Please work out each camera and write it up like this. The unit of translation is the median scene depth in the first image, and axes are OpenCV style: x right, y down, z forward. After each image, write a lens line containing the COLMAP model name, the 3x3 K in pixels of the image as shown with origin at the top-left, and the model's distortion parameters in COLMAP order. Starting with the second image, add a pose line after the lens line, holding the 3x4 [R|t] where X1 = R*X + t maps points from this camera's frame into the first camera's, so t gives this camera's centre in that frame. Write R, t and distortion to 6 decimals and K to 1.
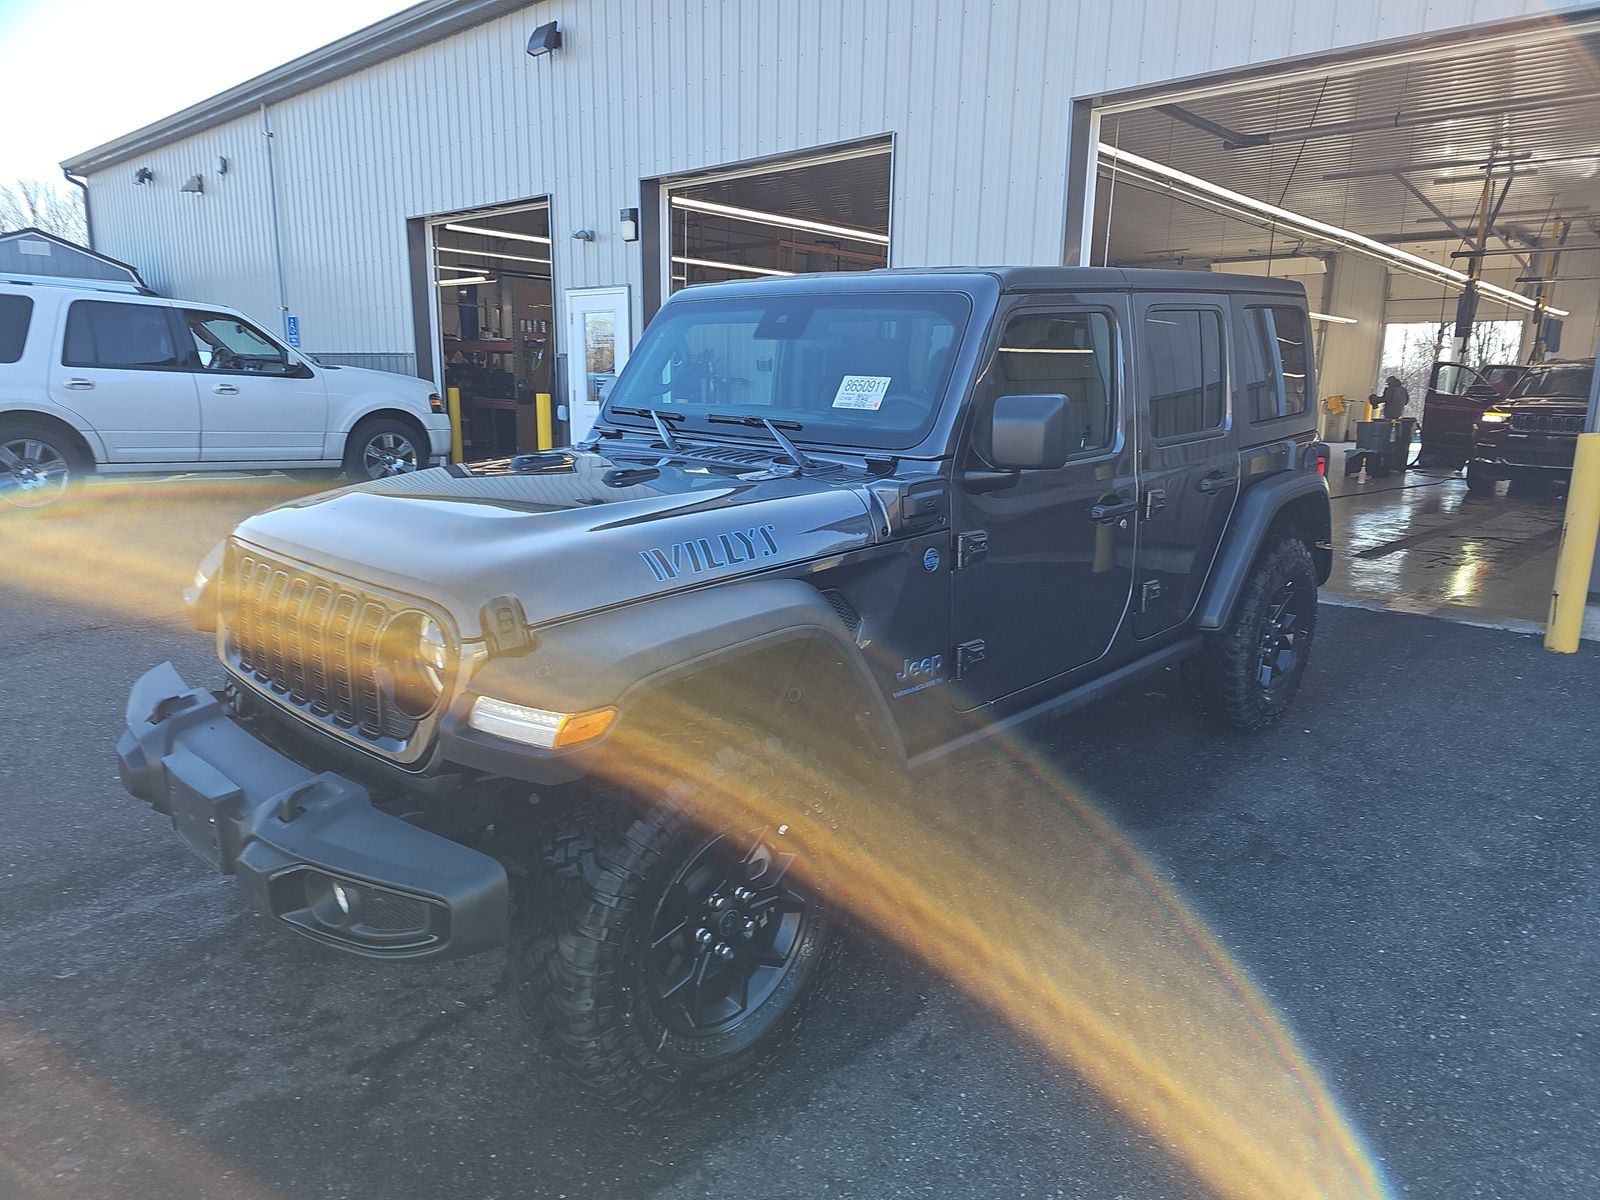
lens RADIAL K [[1041.3, 0, 797.2], [0, 1041.3, 598.9], [0, 0, 1]] dist [0.016264, -0.022063]
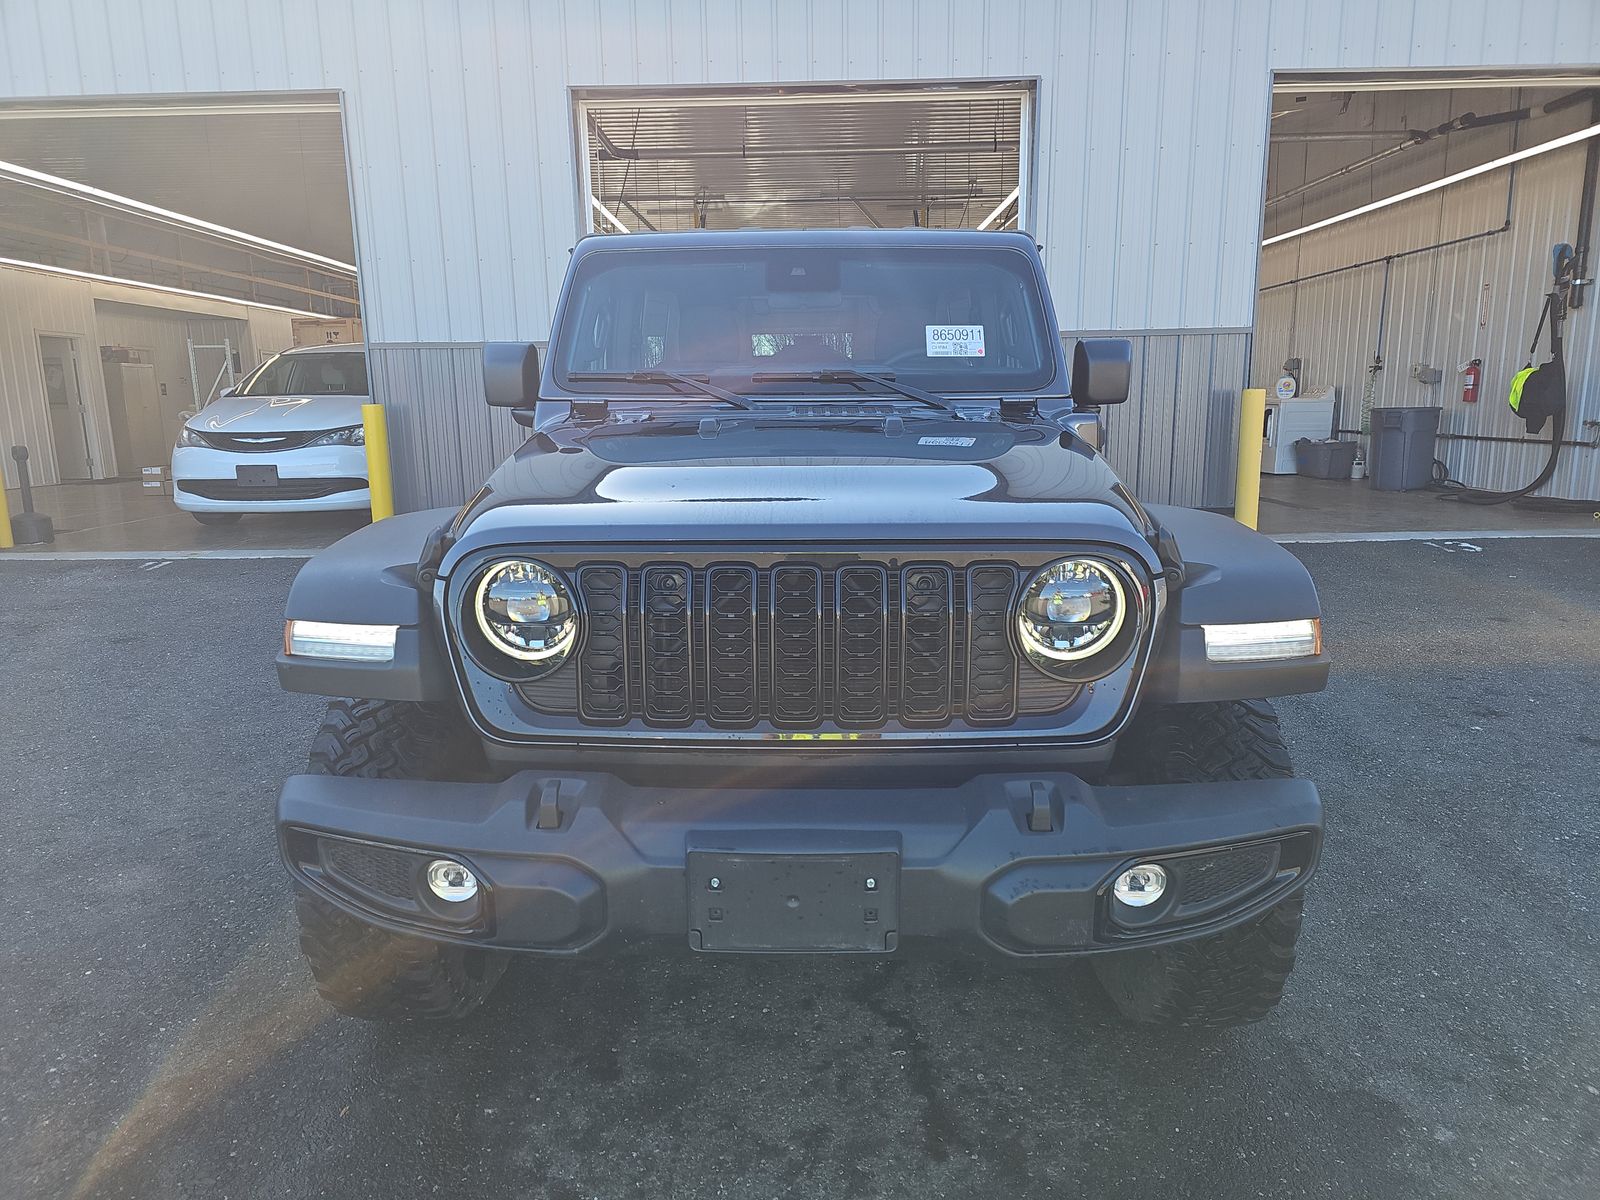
lens RADIAL K [[1041.3, 0, 797.2], [0, 1041.3, 601.9], [0, 0, 1]] dist [0.016264, -0.022063]
pose [[0.743195, -0.151800, 0.651627, -0.750385], [0.157884, 0.986208, 0.049673, -0.020494], [-0.650180, 0.065965, 0.756911, 0.338448]]
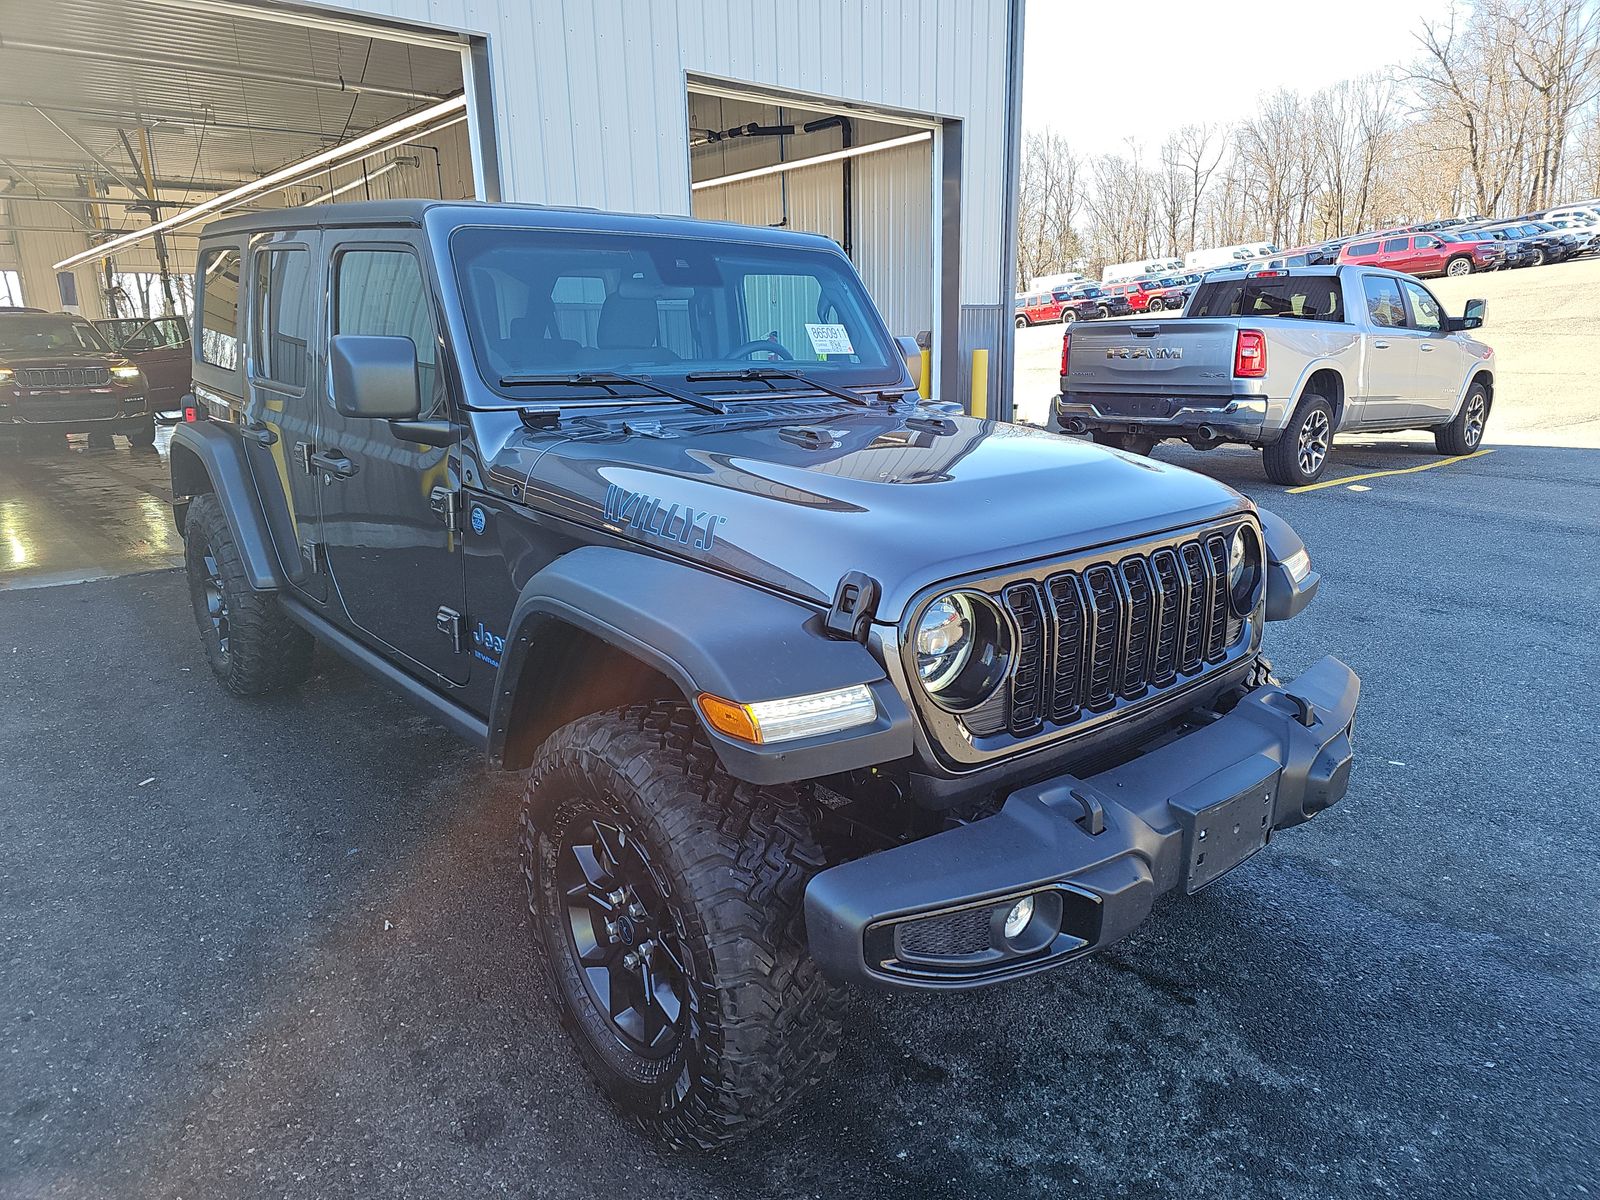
lens RADIAL K [[1041.3, 0, 806.9], [0, 1041.3, 603.4], [0, 0, 1]] dist [0.016264, -0.022063]
pose [[0.105383, -0.256492, 0.960784, -1.055381], [0.211219, 0.949892, 0.230417, -0.188026], [-0.971741, 0.178654, 0.154279, 0.885440]]
